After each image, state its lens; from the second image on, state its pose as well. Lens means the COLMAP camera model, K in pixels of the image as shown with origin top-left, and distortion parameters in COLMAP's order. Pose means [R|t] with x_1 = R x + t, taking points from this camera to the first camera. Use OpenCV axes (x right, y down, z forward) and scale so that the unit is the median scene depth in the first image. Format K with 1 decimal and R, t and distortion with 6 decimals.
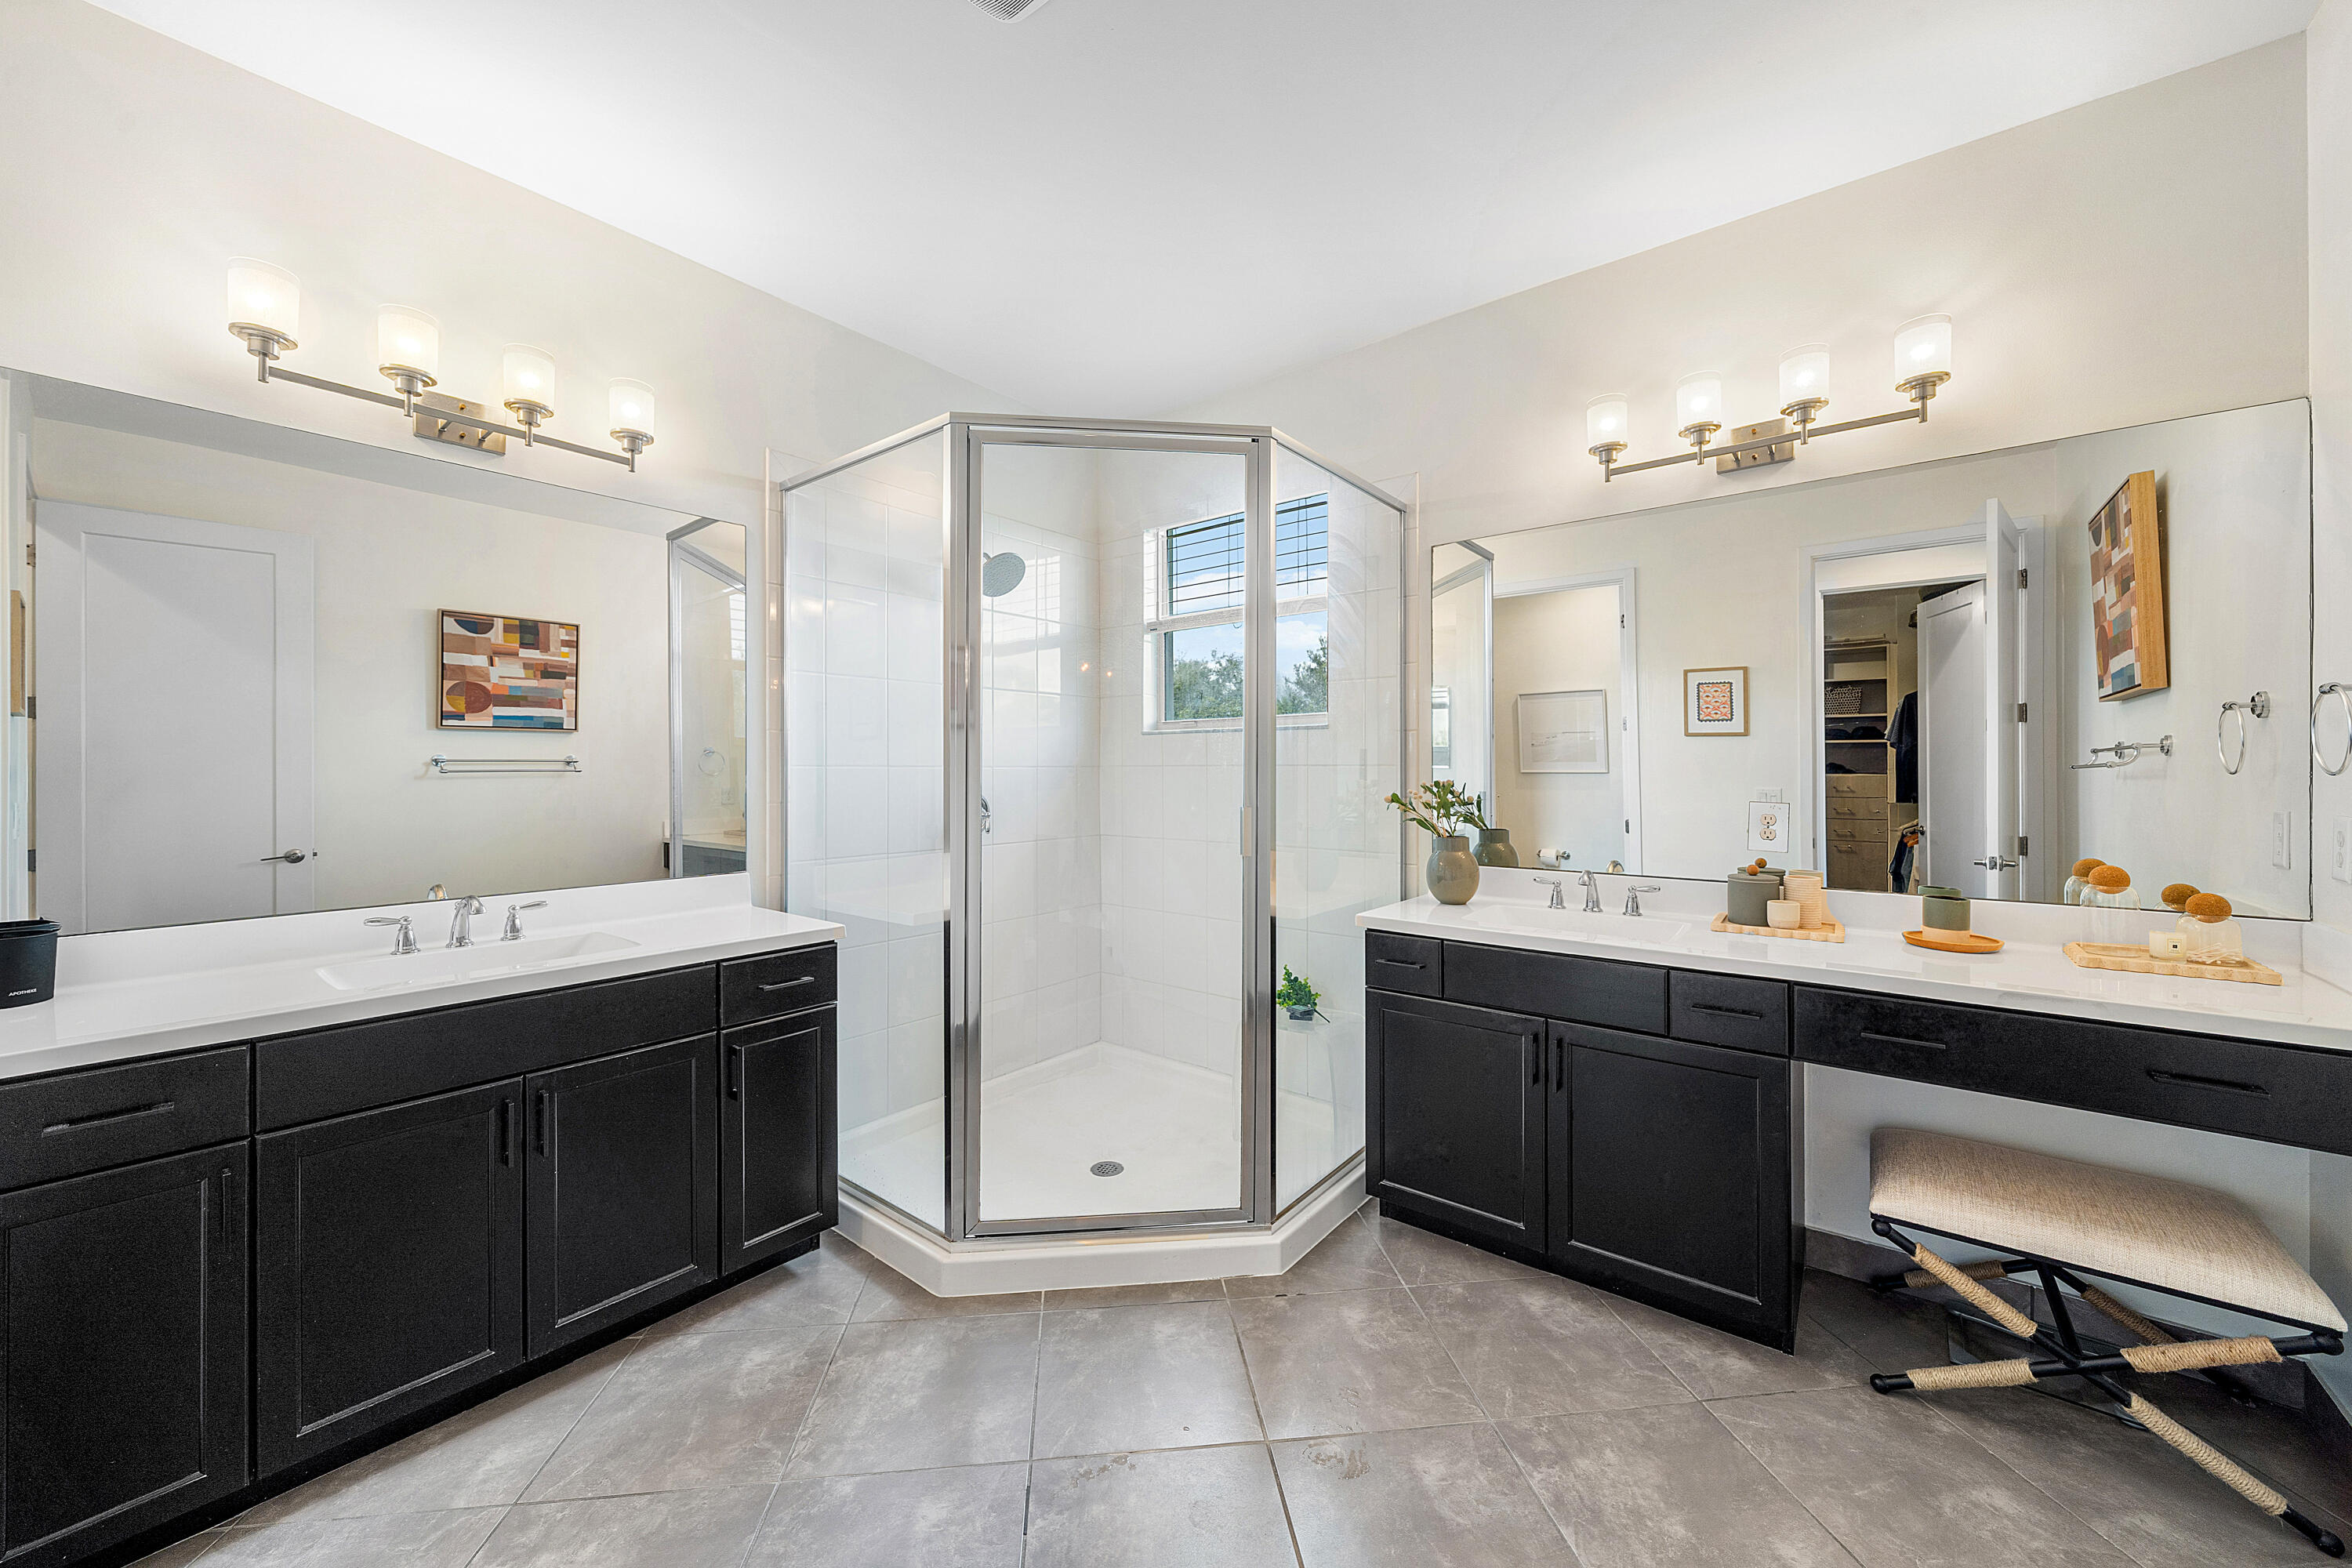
lens RADIAL K [[877.2, 0, 1182.2], [0, 877.2, 767.3], [0, 0, 1]] dist [0.000621, 0.000047]
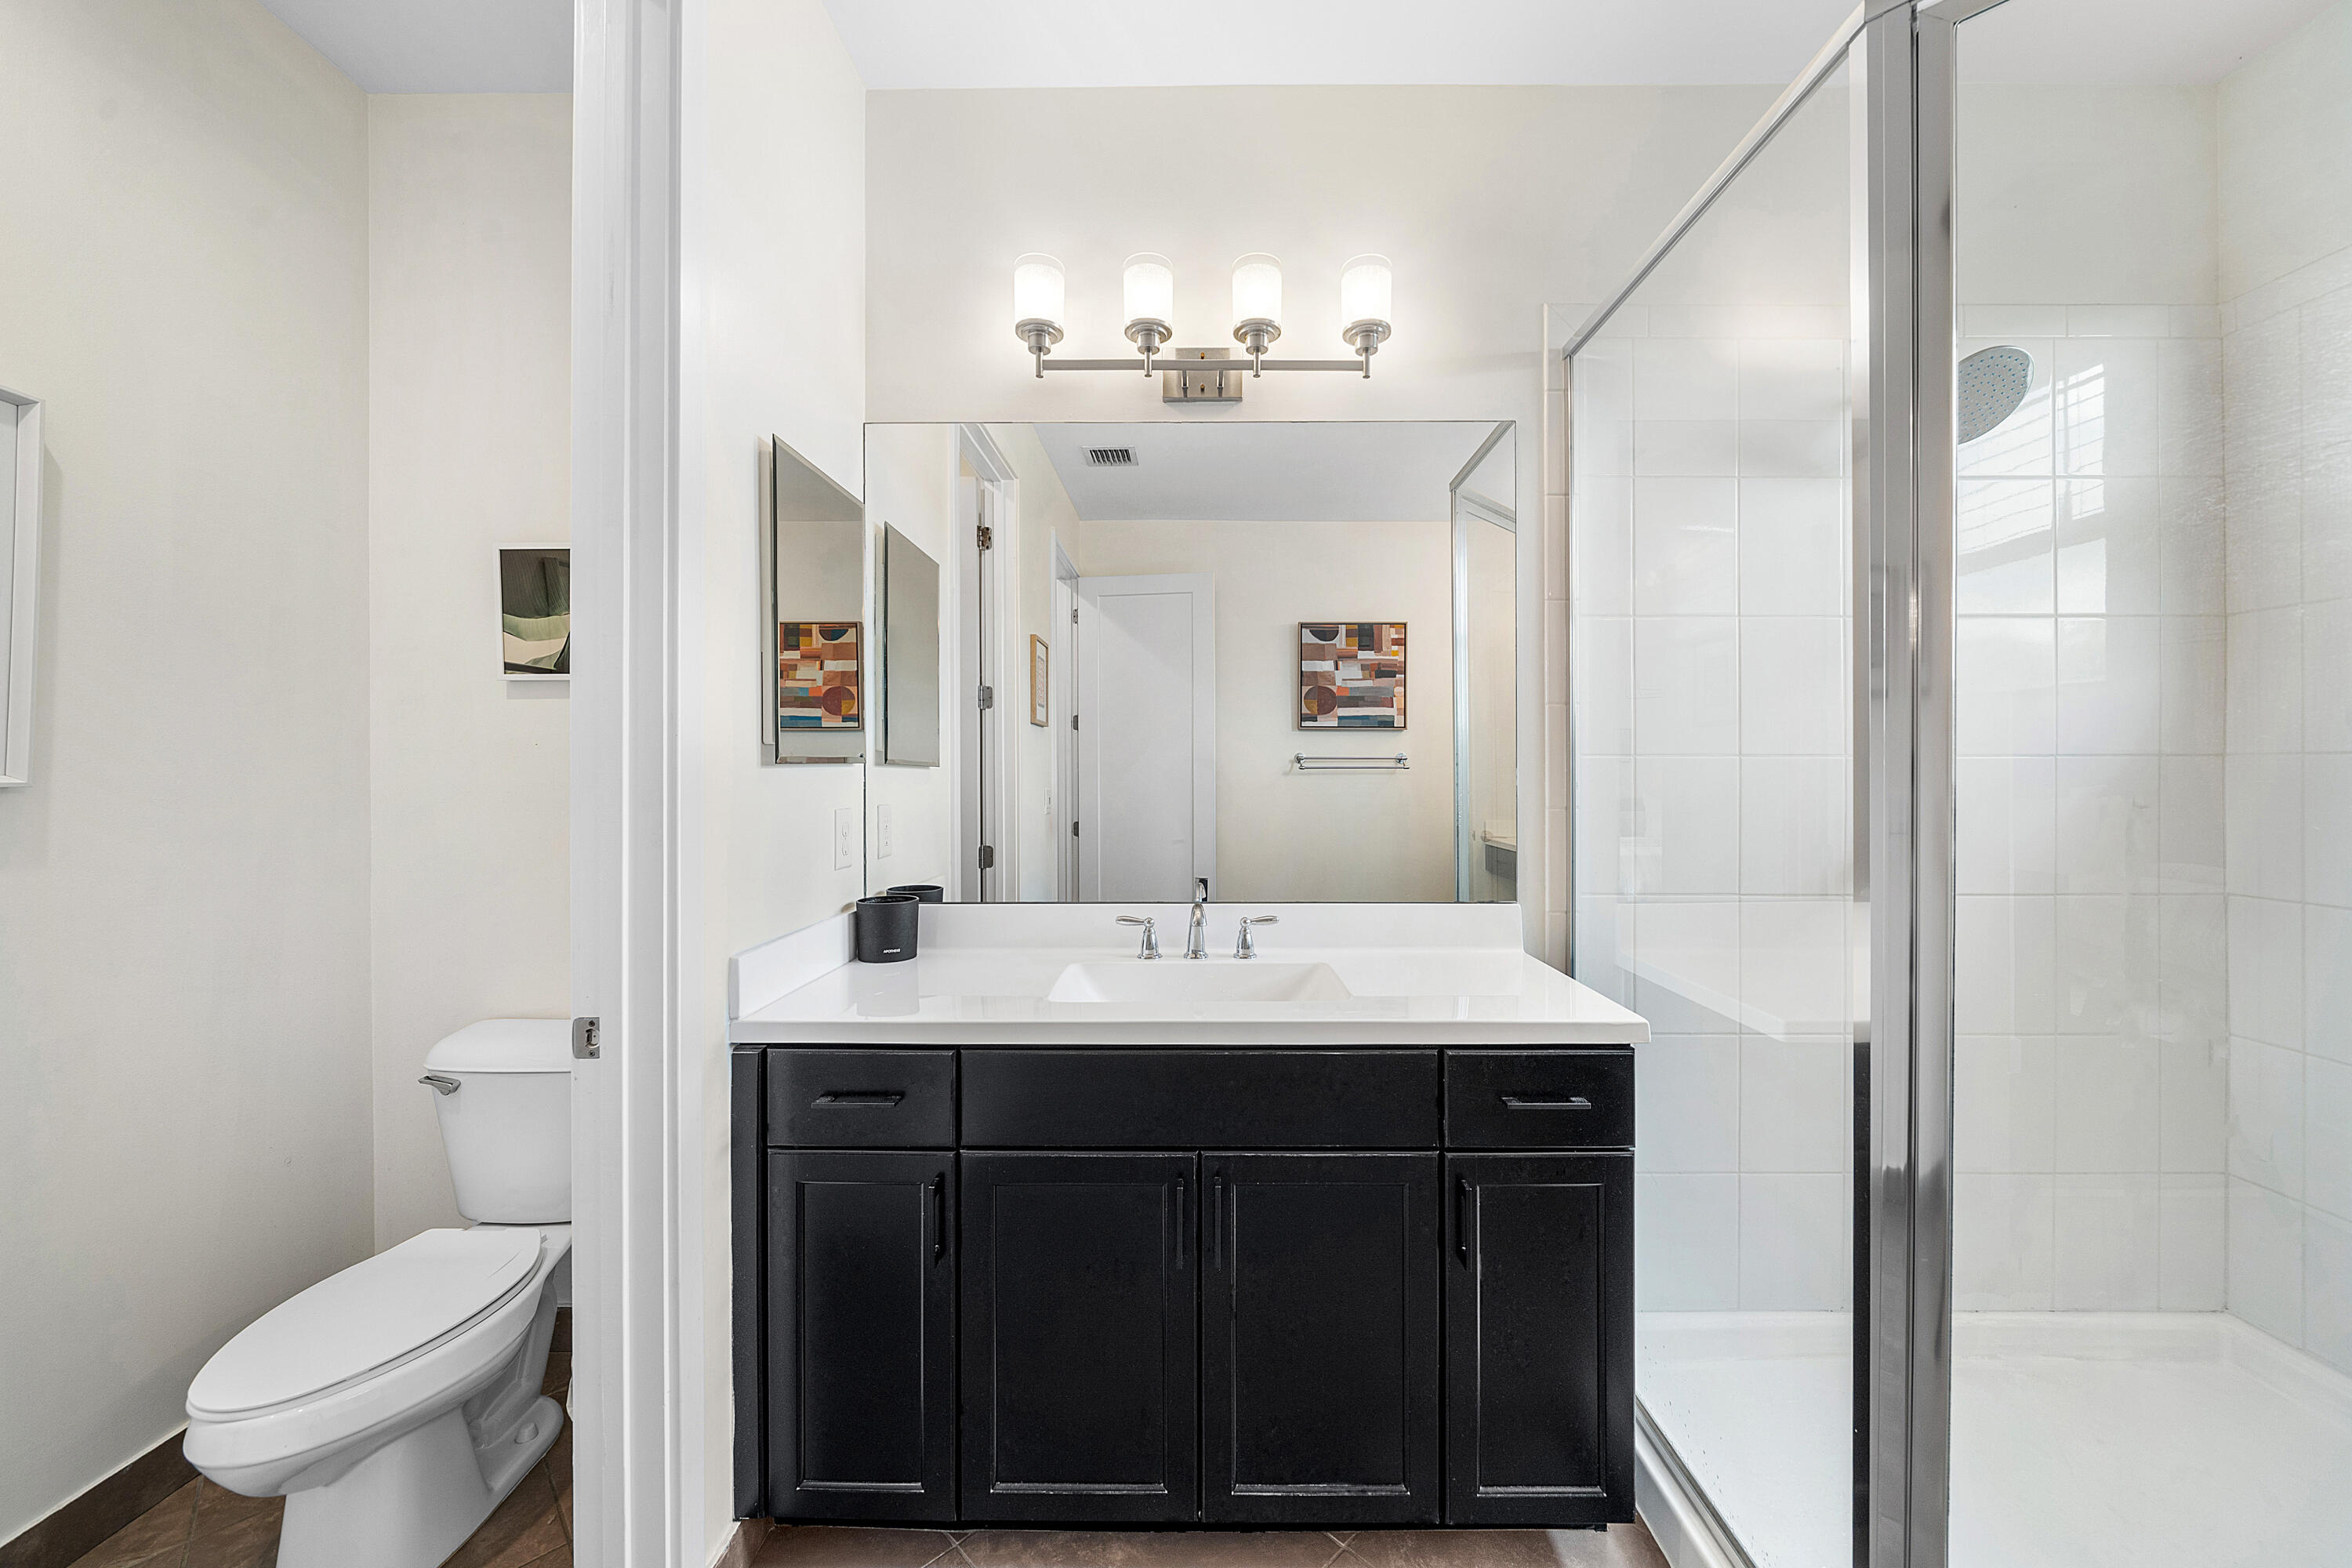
lens RADIAL K [[877.2, 0, 1182.2], [0, 877.2, 767.3], [0, 0, 1]] dist [0.000621, 0.000047]
pose [[0.612476, -0.001625, -0.790488, -0.080127], [0.000624, 0.999999, -0.001573, 0.007521], [0.790489, 0.000470, 0.612476, 0.282240]]
